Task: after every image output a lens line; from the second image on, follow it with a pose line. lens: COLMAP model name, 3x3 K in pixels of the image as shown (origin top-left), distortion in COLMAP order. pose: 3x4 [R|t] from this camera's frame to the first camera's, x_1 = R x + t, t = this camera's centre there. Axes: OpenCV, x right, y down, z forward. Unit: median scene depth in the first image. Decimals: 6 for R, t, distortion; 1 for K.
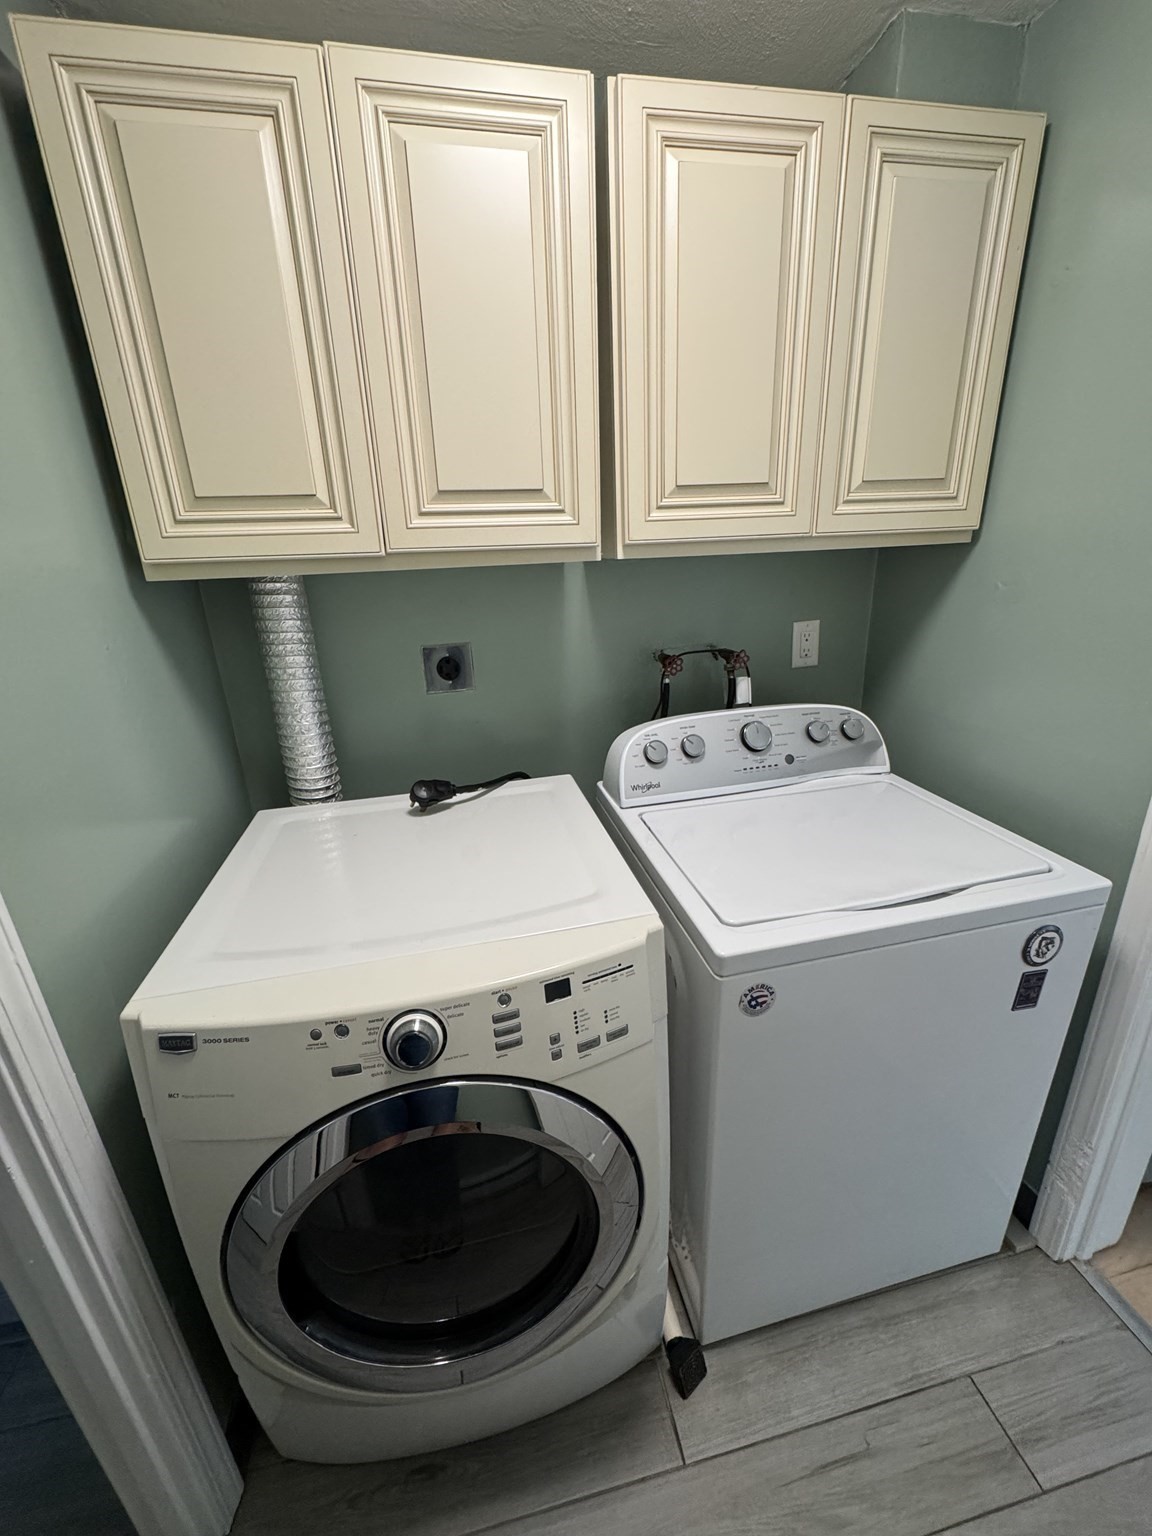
lens RADIAL K [[613.2, 0, 570.0], [0, 613.2, 770.3], [0, 0, 1]] dist [-0.005778, 0.002693]
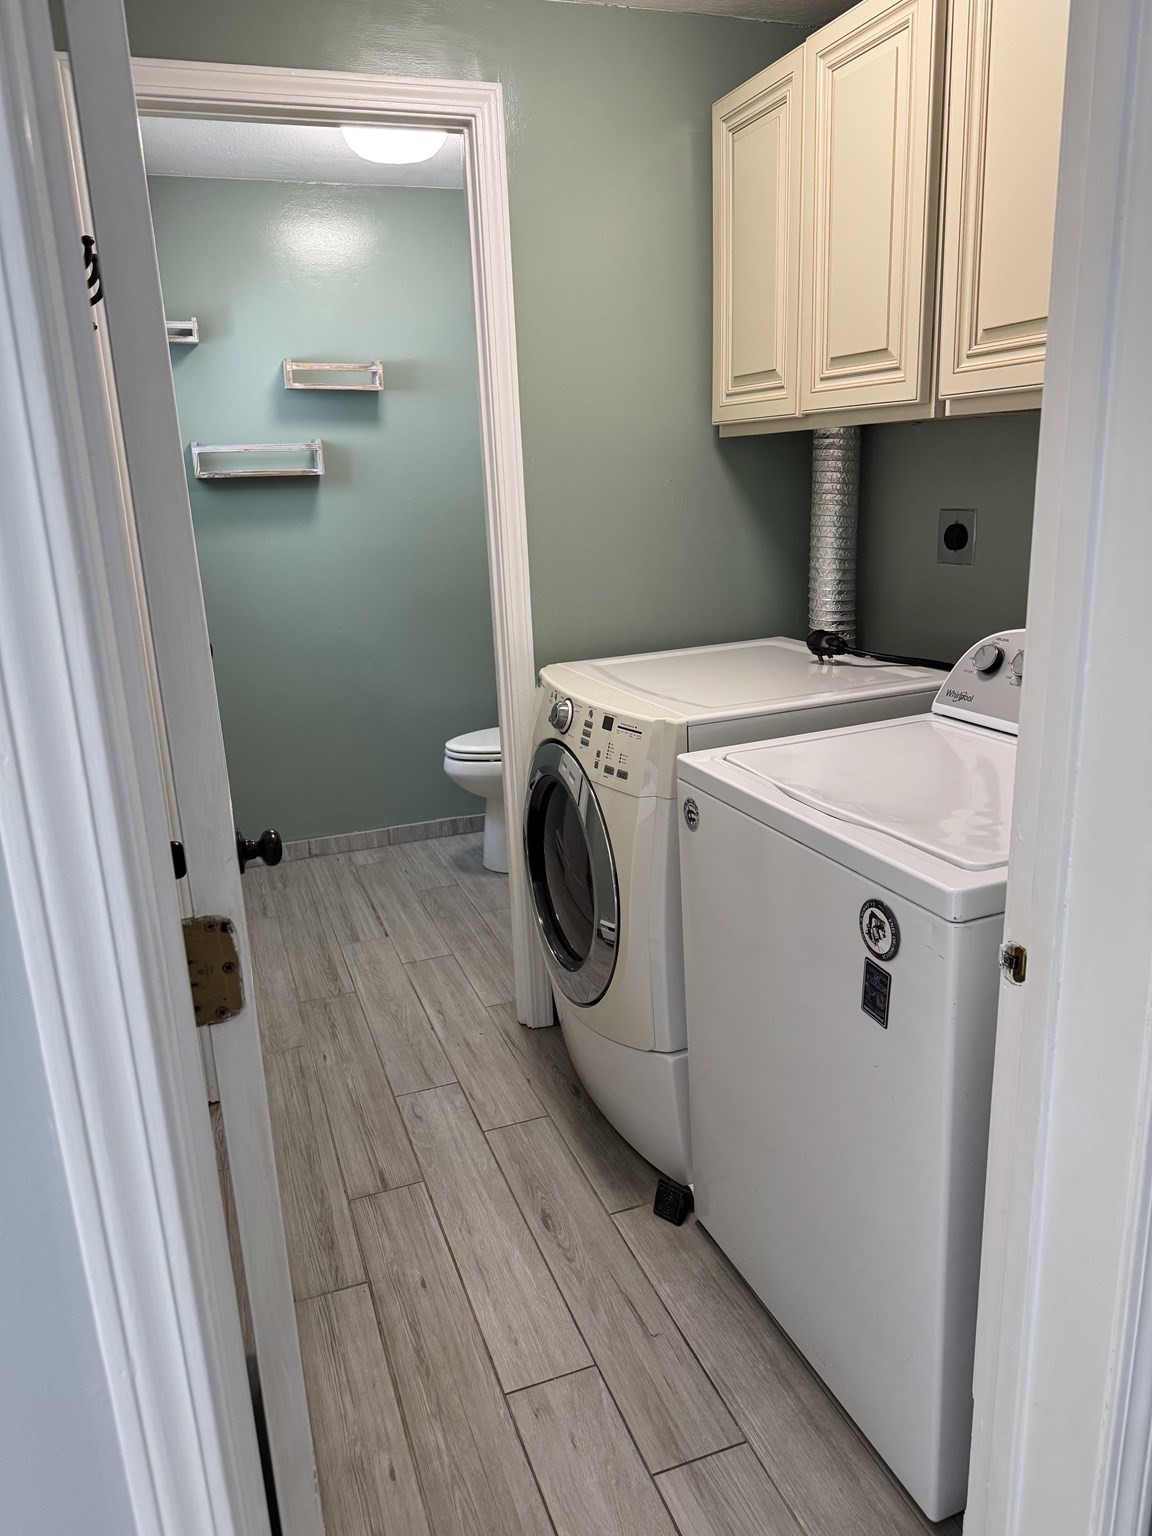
lens RADIAL K [[1086.9, 0, 593.2], [0, 1086.9, 772.6], [0, 0, 1]] dist [0.046724, -0.050214]
pose [[0.164406, 0.298635, -0.940100, 1.759984], [-0.294195, 0.924537, 0.242242, -0.105627], [0.941499, 0.236746, 0.239857, 0.272341]]
